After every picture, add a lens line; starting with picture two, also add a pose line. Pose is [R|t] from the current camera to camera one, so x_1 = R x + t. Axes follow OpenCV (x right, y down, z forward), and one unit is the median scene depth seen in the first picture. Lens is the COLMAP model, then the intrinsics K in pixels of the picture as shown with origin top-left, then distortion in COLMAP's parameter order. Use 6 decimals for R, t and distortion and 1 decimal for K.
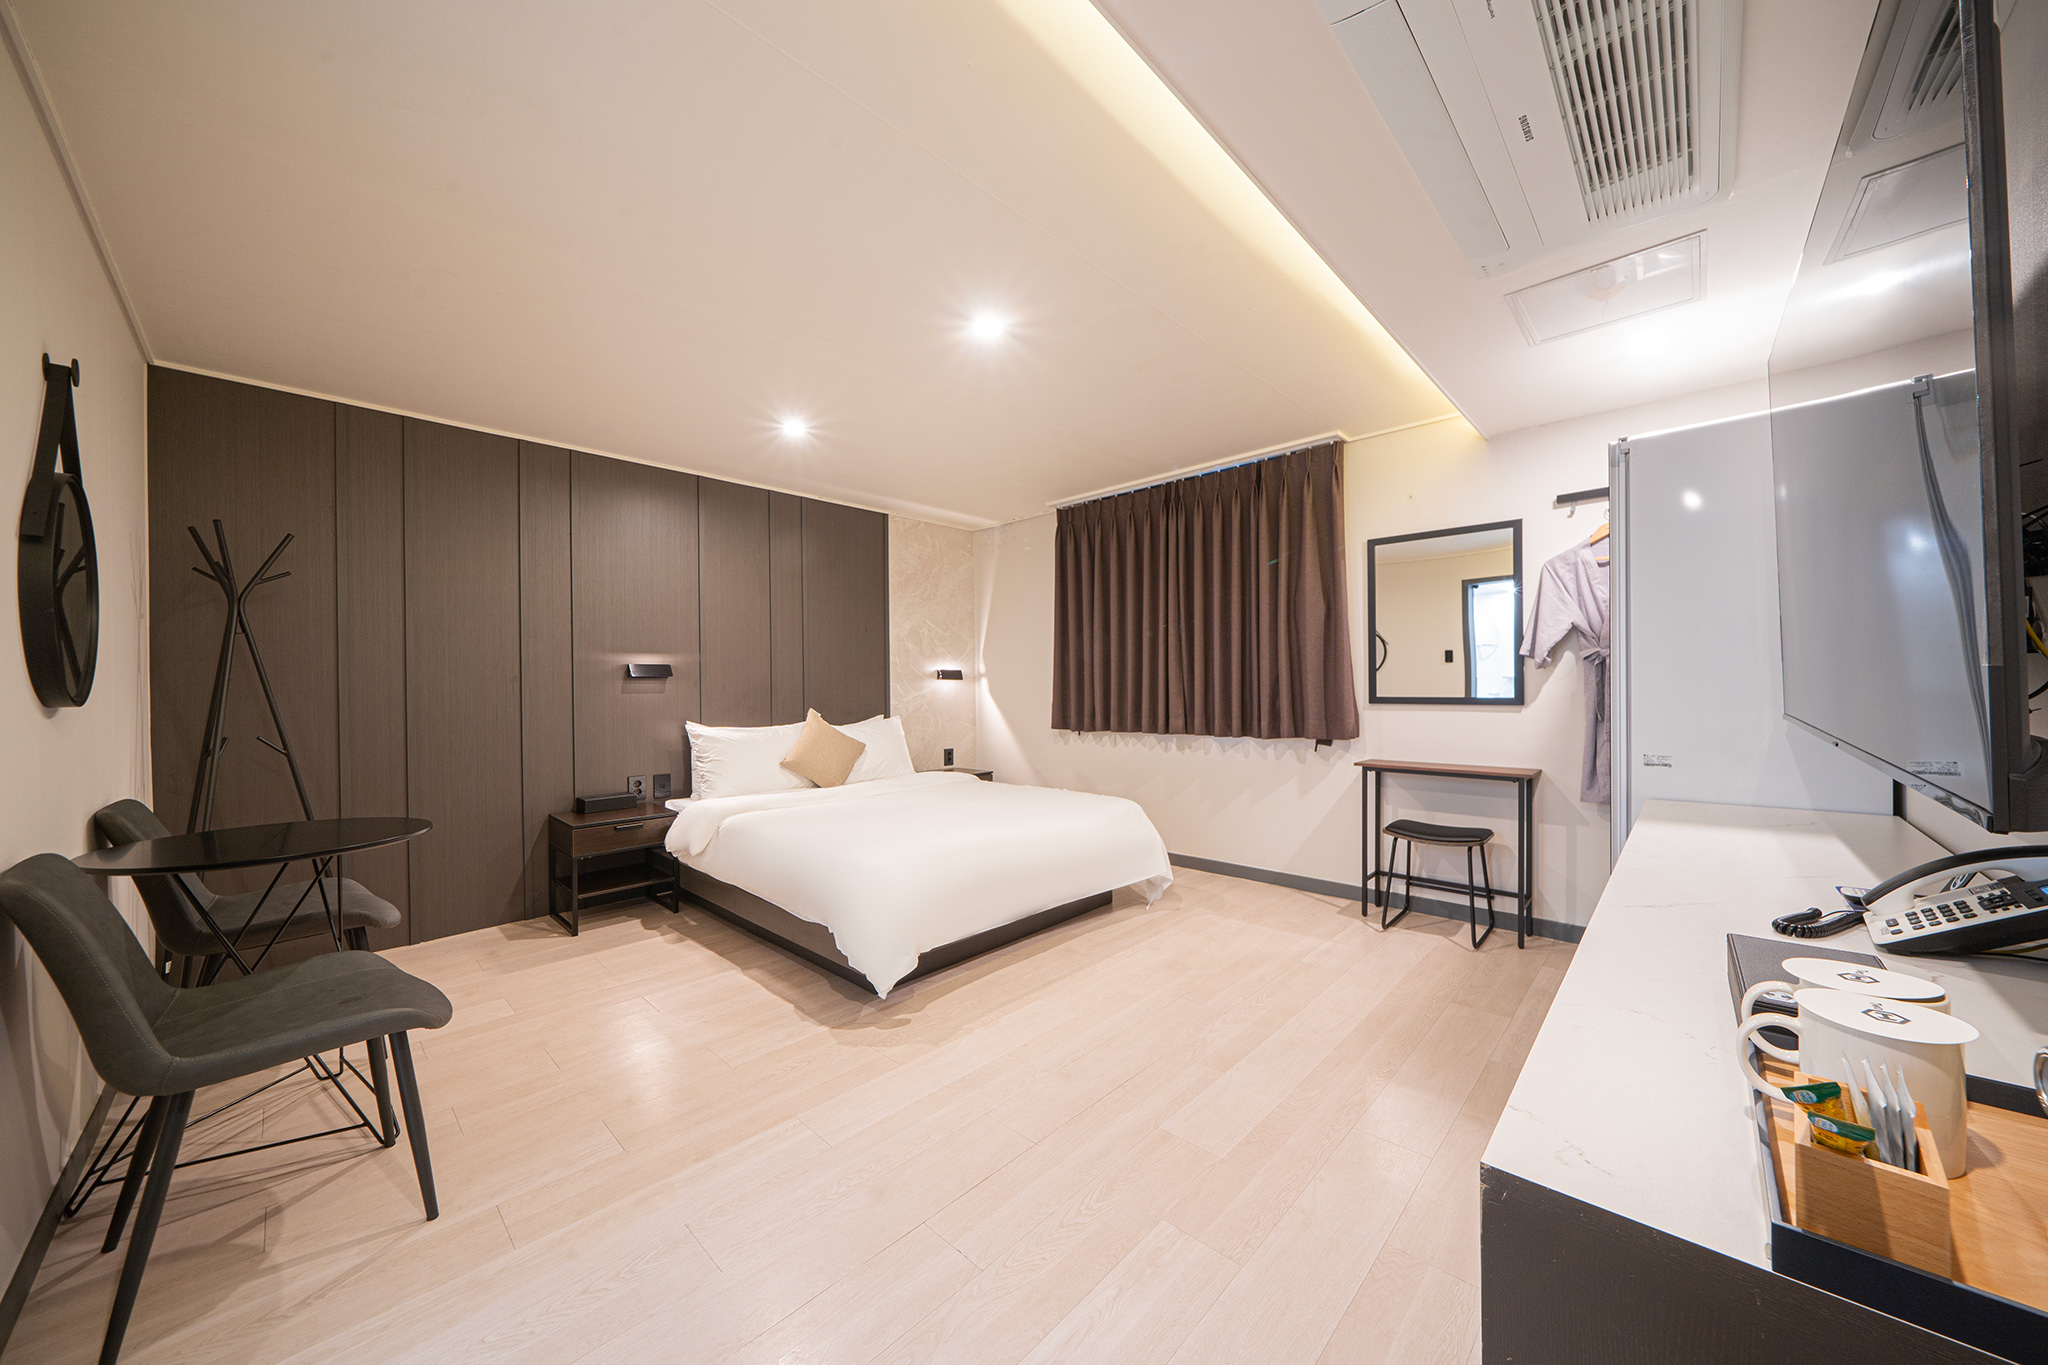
lens RADIAL K [[705.6, 0, 1022.4], [0, 705.6, 689.2], [0, 0, 1]] dist [-0.000032, -0.000002]
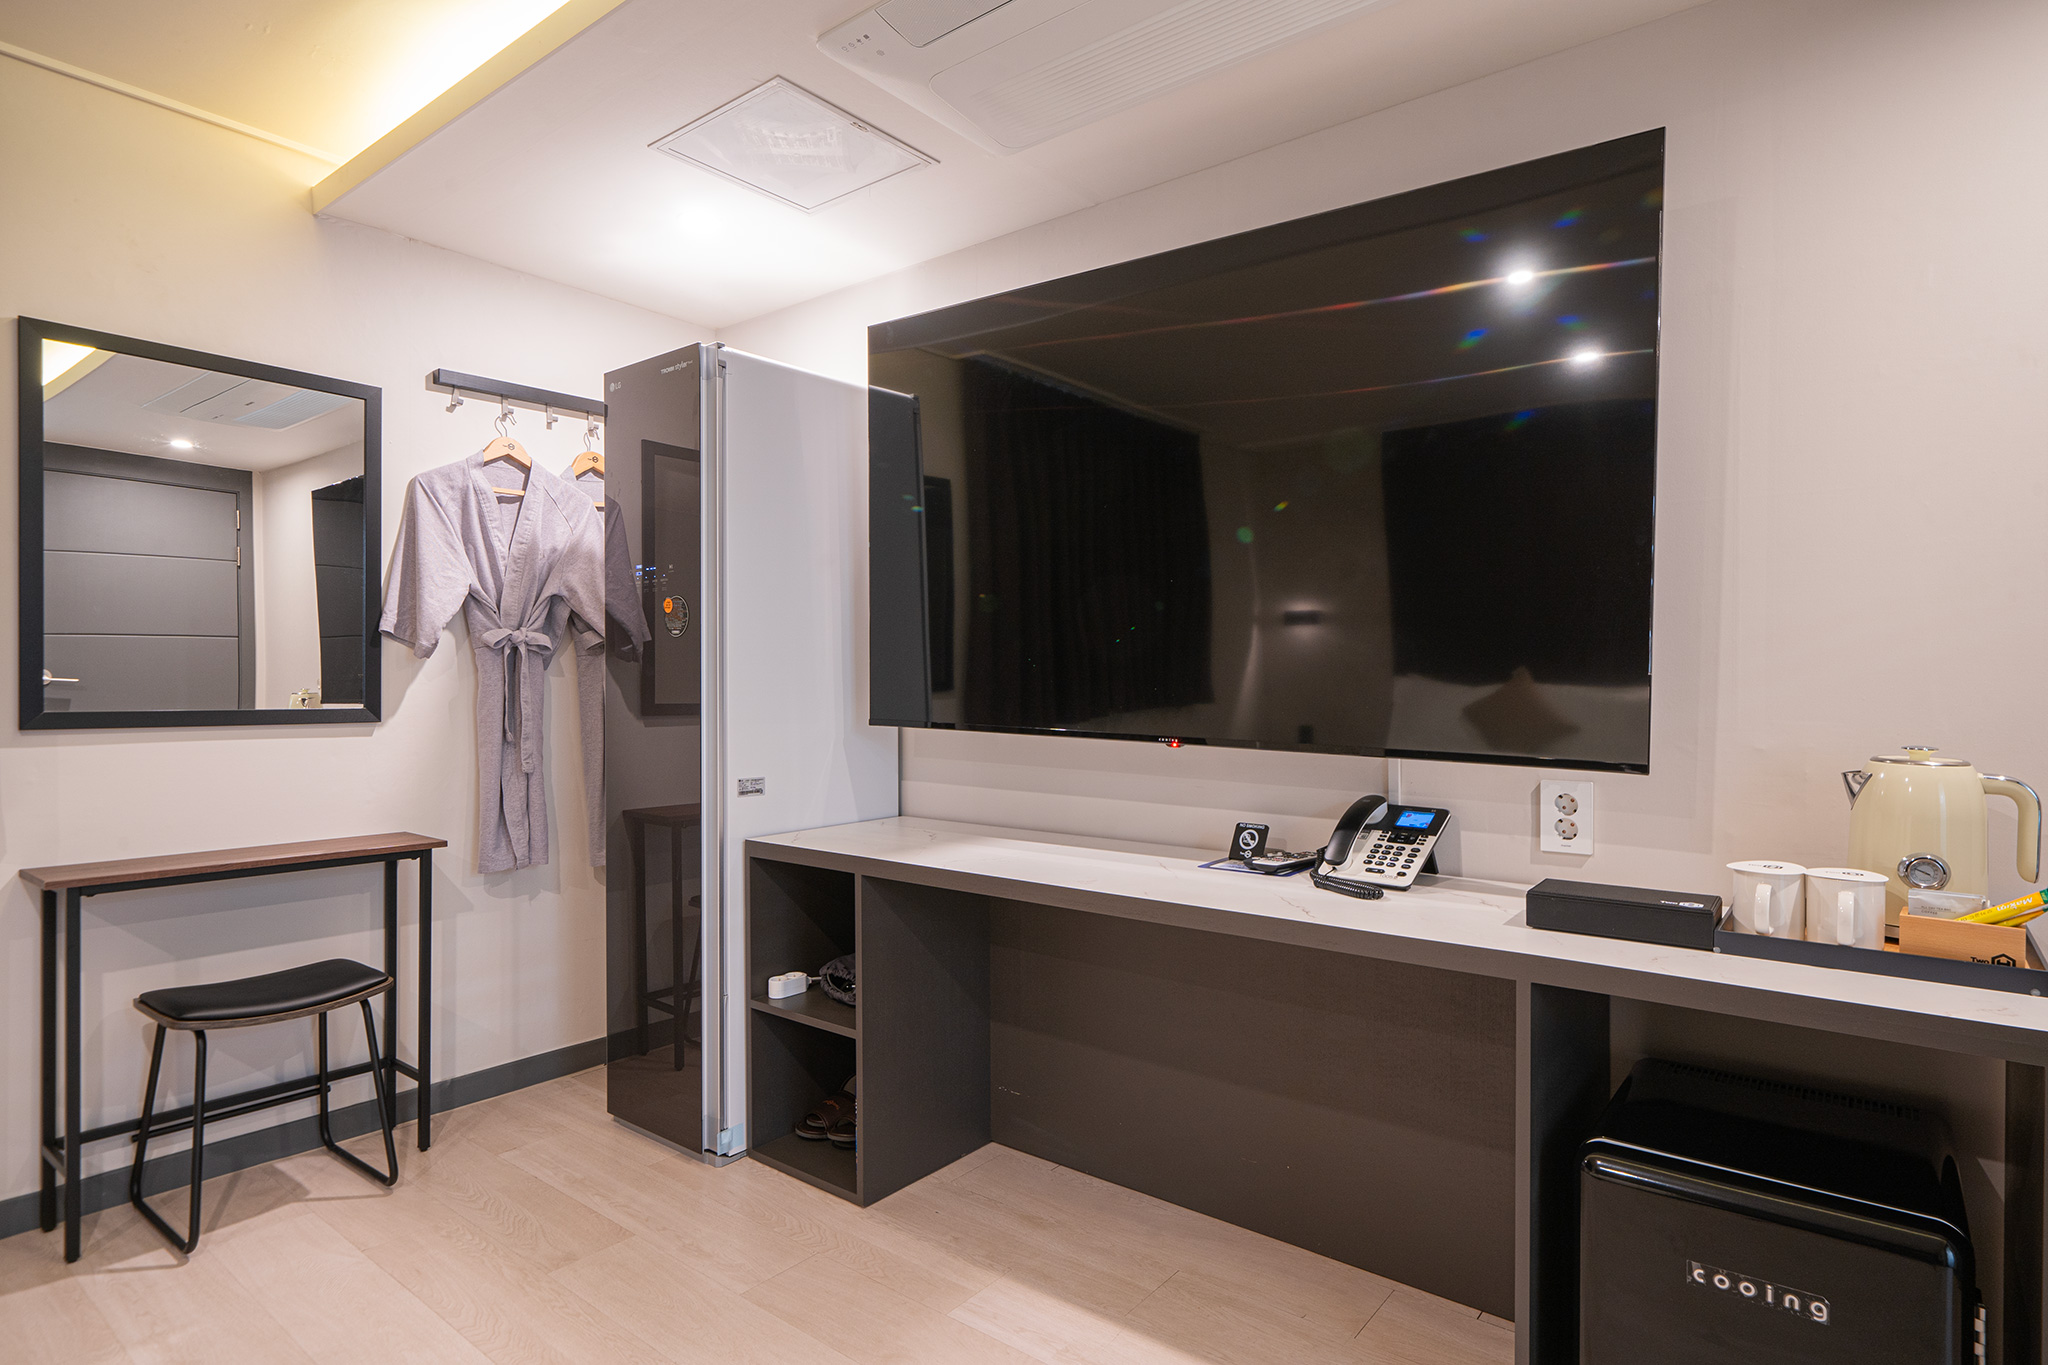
lens RADIAL K [[1107.5, 0, 1024.0], [0, 1107.5, 682.5], [0, 0, 1]] dist [-0.000616, -0.000091]
pose [[-0.094107, 0.006182, 0.995543, -0.214055], [0.005234, 0.999970, -0.005714, -0.000992], [-0.995548, 0.004673, -0.094137, 0.570665]]
